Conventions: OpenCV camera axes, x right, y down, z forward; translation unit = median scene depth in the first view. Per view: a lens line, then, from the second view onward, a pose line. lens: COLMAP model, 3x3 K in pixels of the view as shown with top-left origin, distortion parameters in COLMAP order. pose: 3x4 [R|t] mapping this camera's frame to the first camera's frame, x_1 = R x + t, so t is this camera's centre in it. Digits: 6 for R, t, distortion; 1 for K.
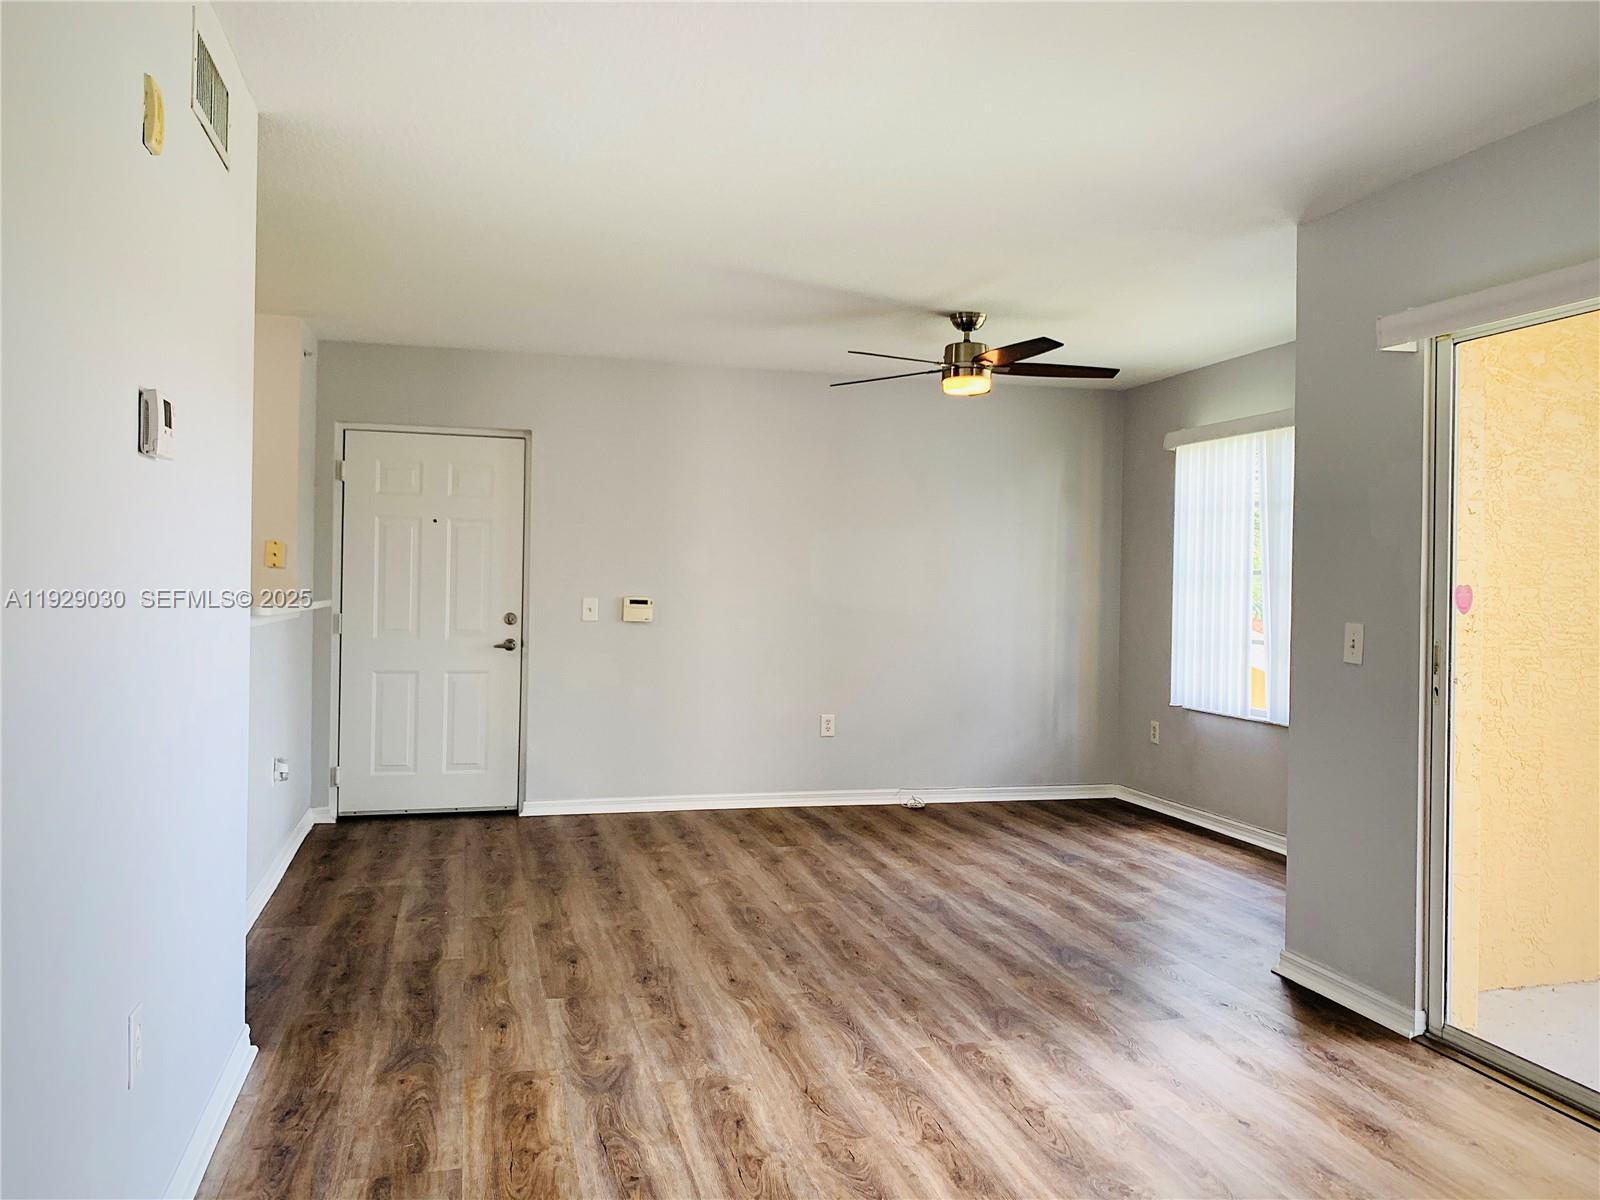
lens RADIAL K [[1229.0, 0, 800.0], [0, 1229.0, 590.9], [0, 0, 1]] dist [0.040965, -0.051773]
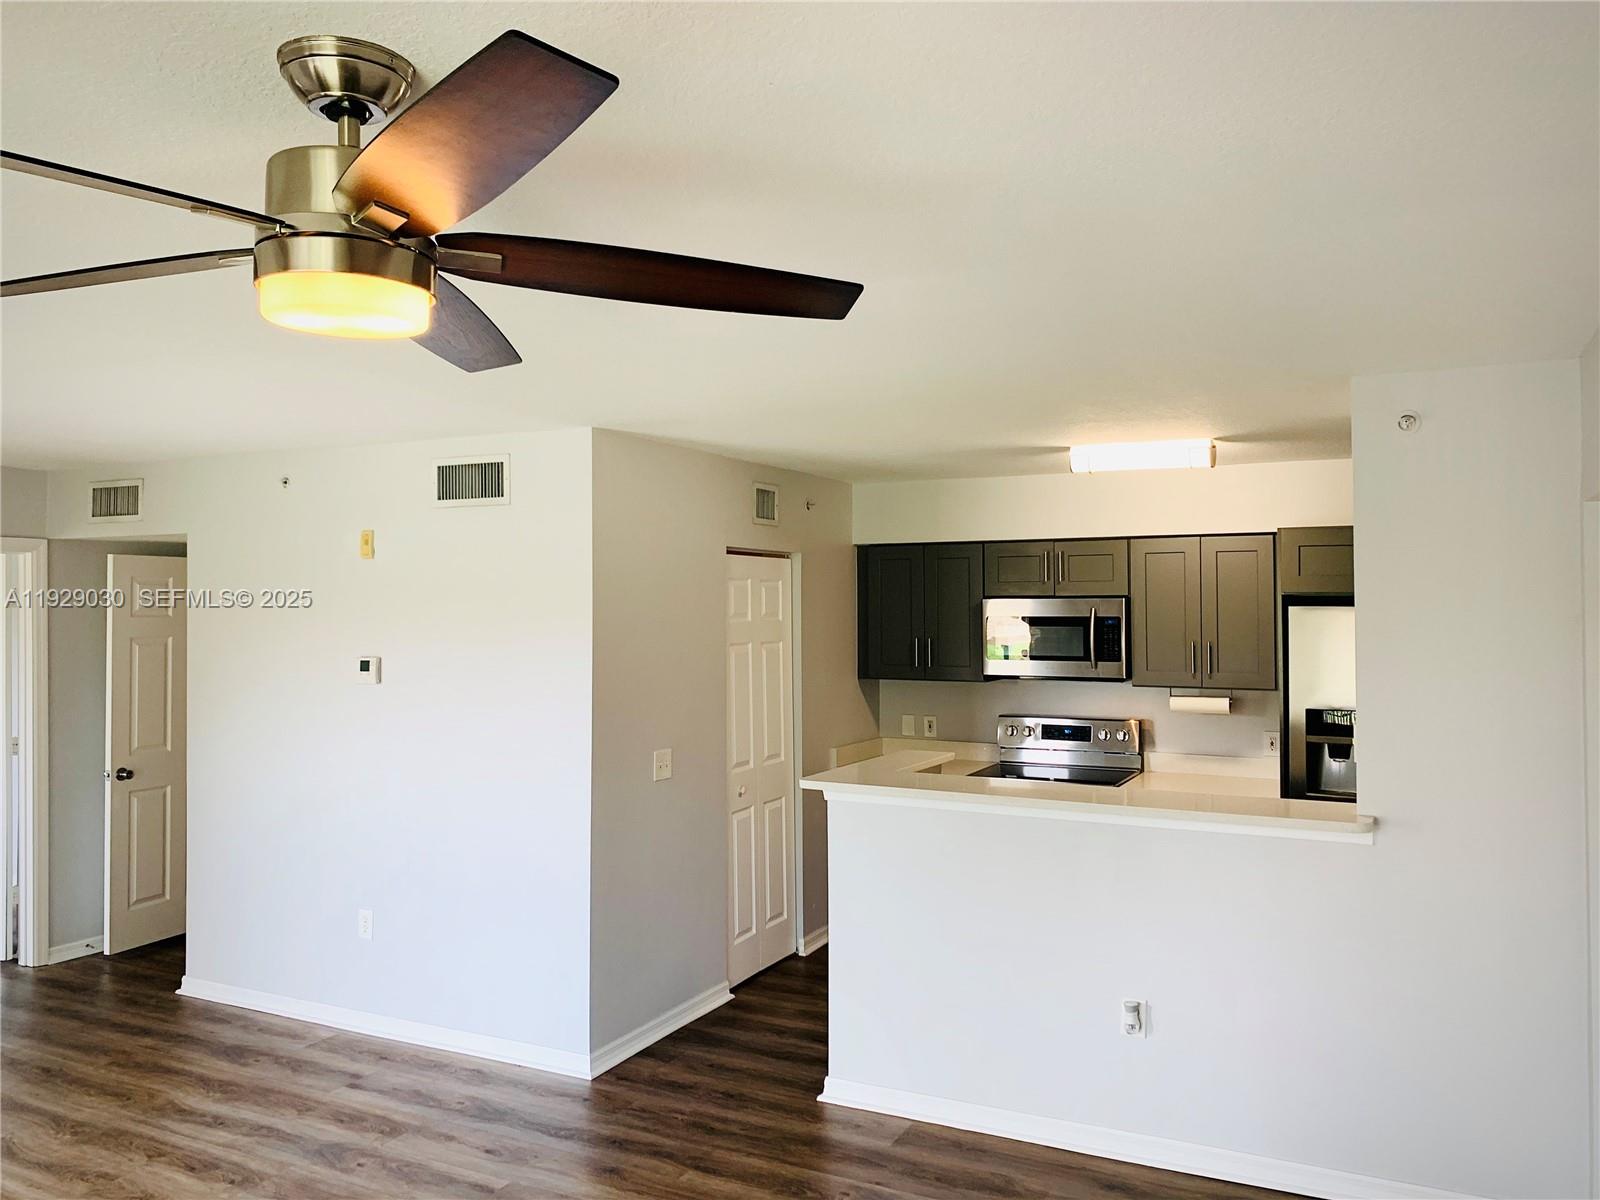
lens RADIAL K [[1229.0, 0, 800.9], [0, 1229.0, 597.0], [0, 0, 1]] dist [0.040965, -0.051773]
pose [[-0.668754, -0.021055, -0.743185, 0.375481], [-0.013510, 0.999778, -0.016167, -0.130821], [0.743361, -0.000771, -0.668890, 1.715613]]
